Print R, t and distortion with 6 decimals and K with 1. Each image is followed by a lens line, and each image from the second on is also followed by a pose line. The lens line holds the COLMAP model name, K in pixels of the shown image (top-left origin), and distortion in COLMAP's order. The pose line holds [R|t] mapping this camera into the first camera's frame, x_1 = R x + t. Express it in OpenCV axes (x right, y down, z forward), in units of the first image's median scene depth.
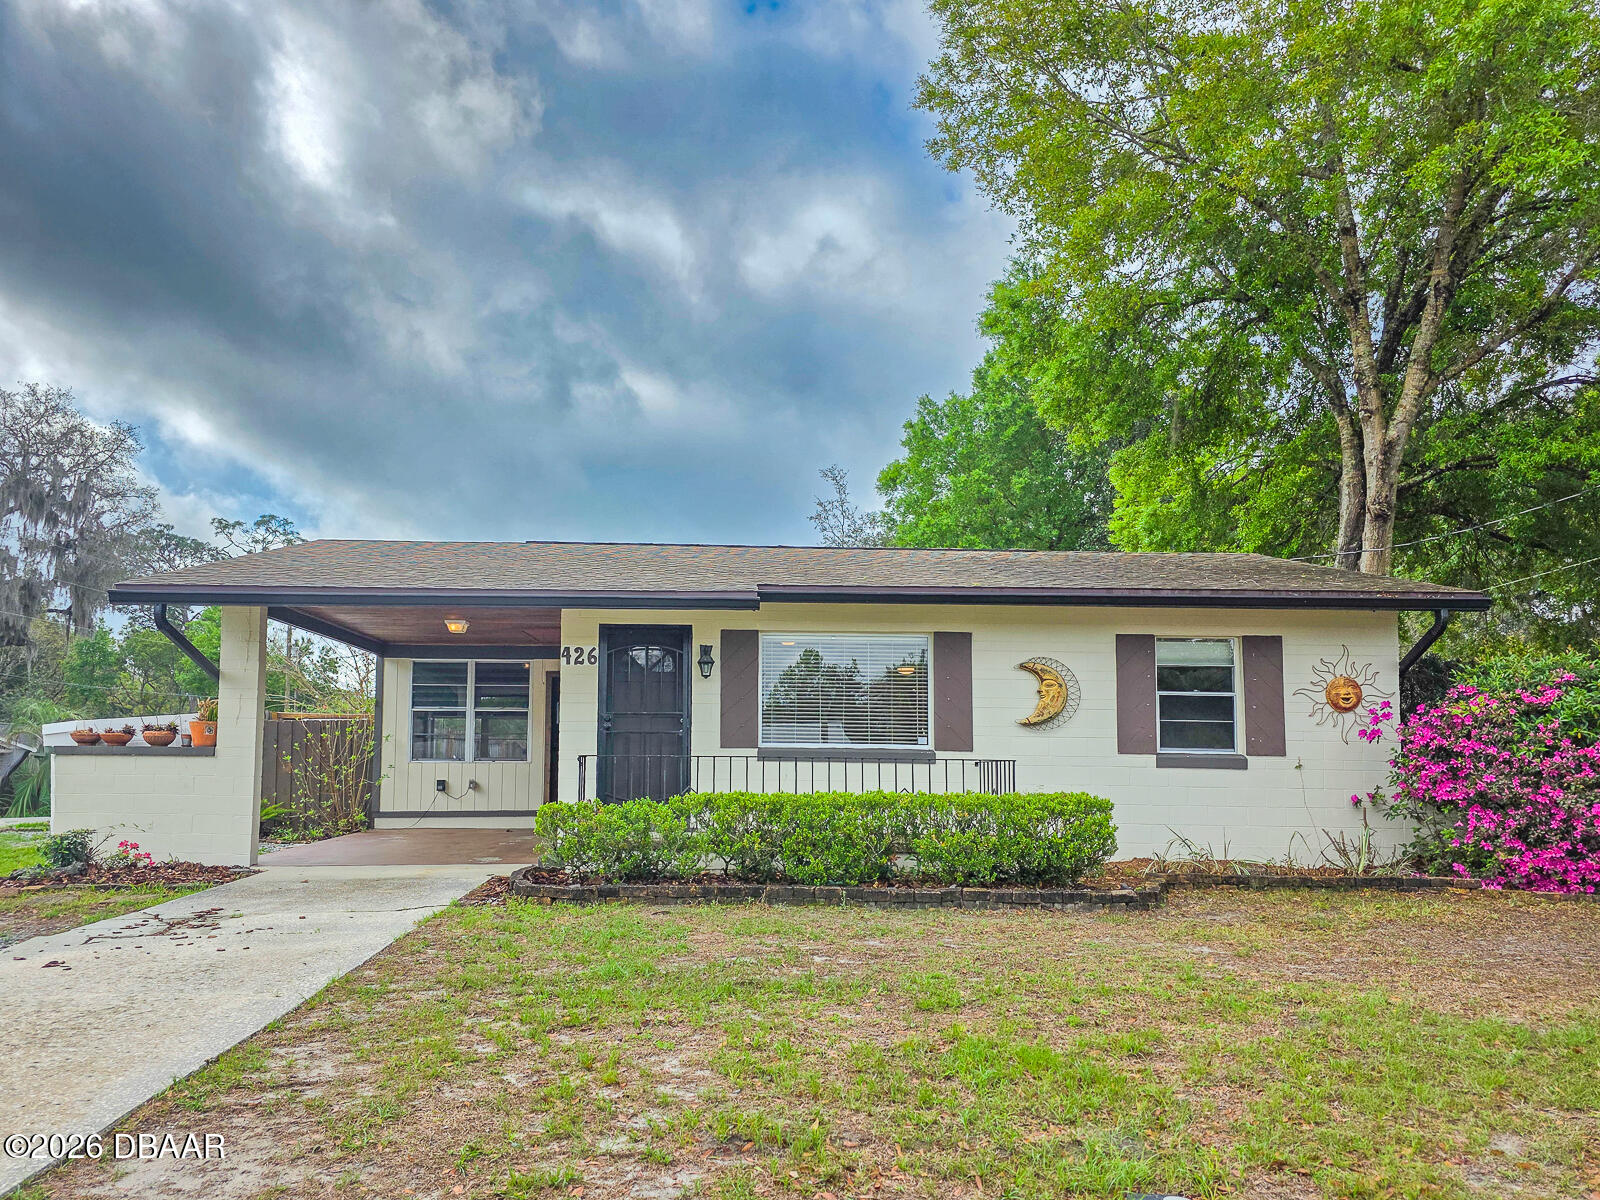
lens RADIAL K [[1069.3, 0, 747.7], [0, 1069.3, 612.7], [0, 0, 1]] dist [0.065623, -0.060782]
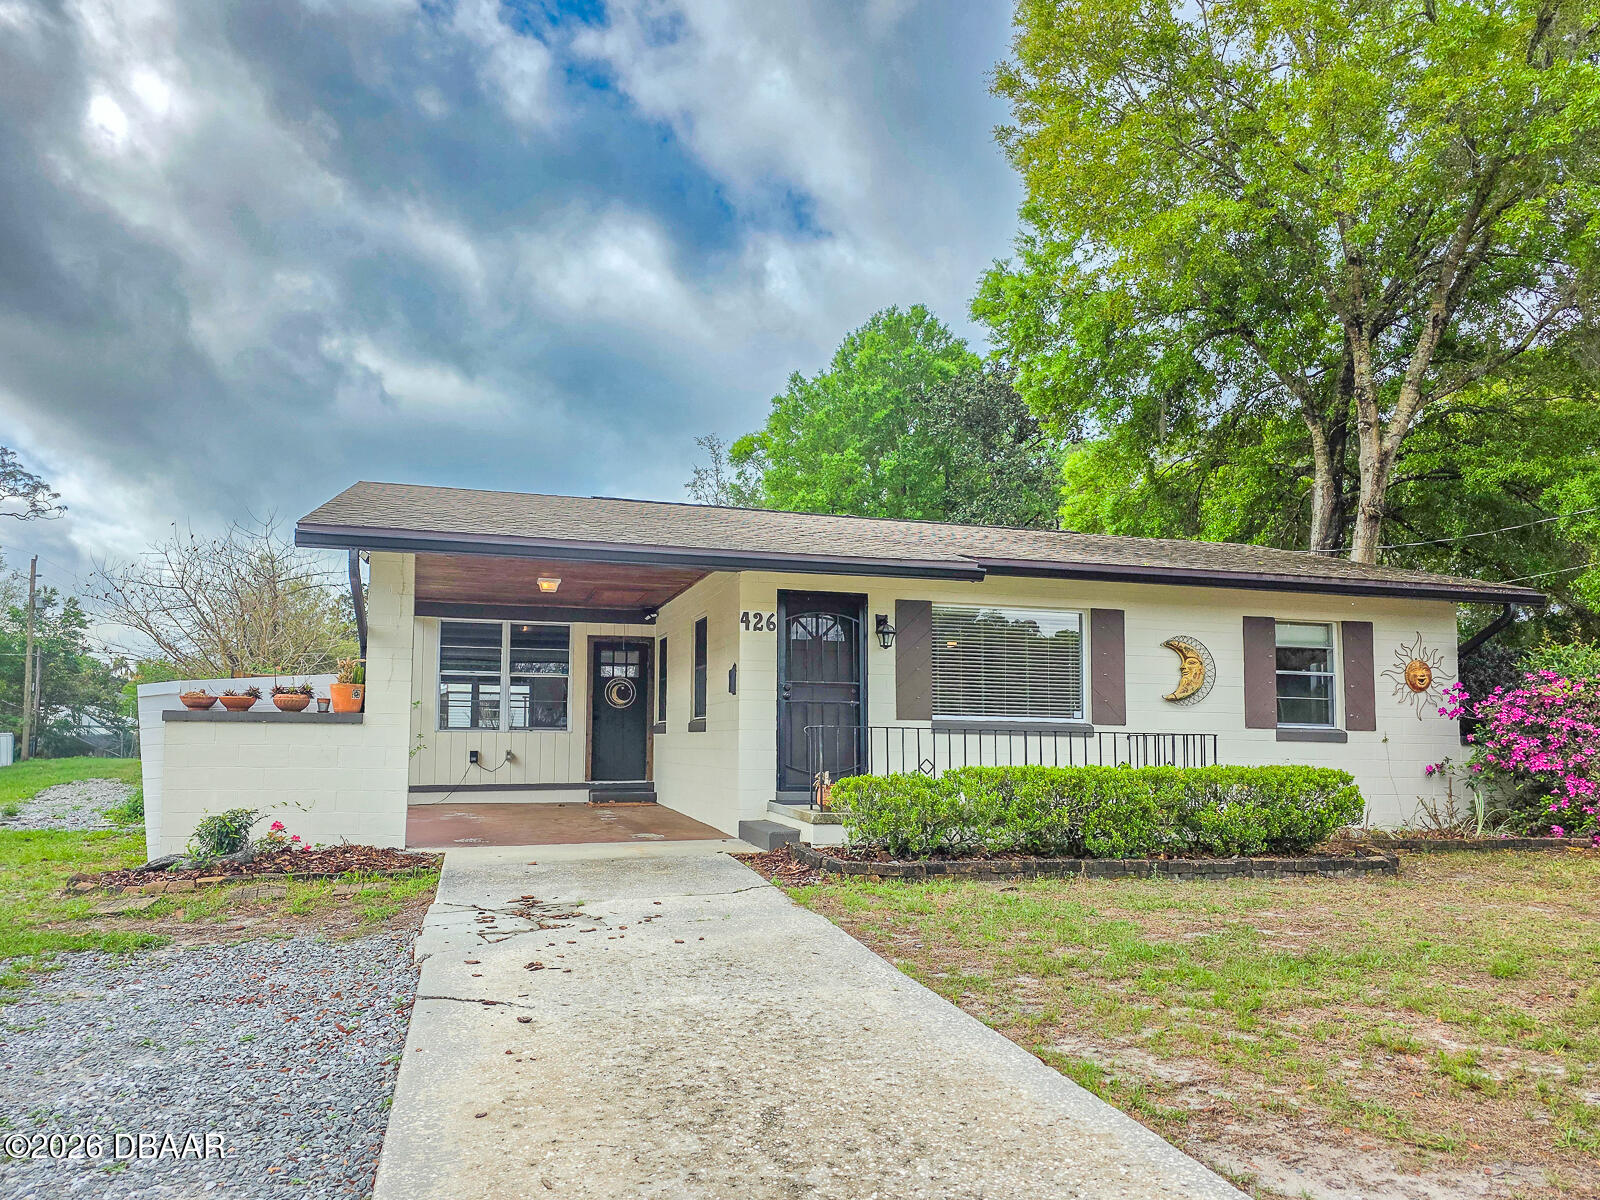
lens RADIAL K [[1068.7, 0, 800.0], [0, 1068.7, 600.0], [0, 0, 1]] dist [0.048074, -0.042777]
pose [[0.971704, 0.034157, 0.233719, -0.339241], [-0.037801, 0.999223, 0.011129, 0.008896], [-0.233157, -0.019648, 0.972241, 0.068404]]
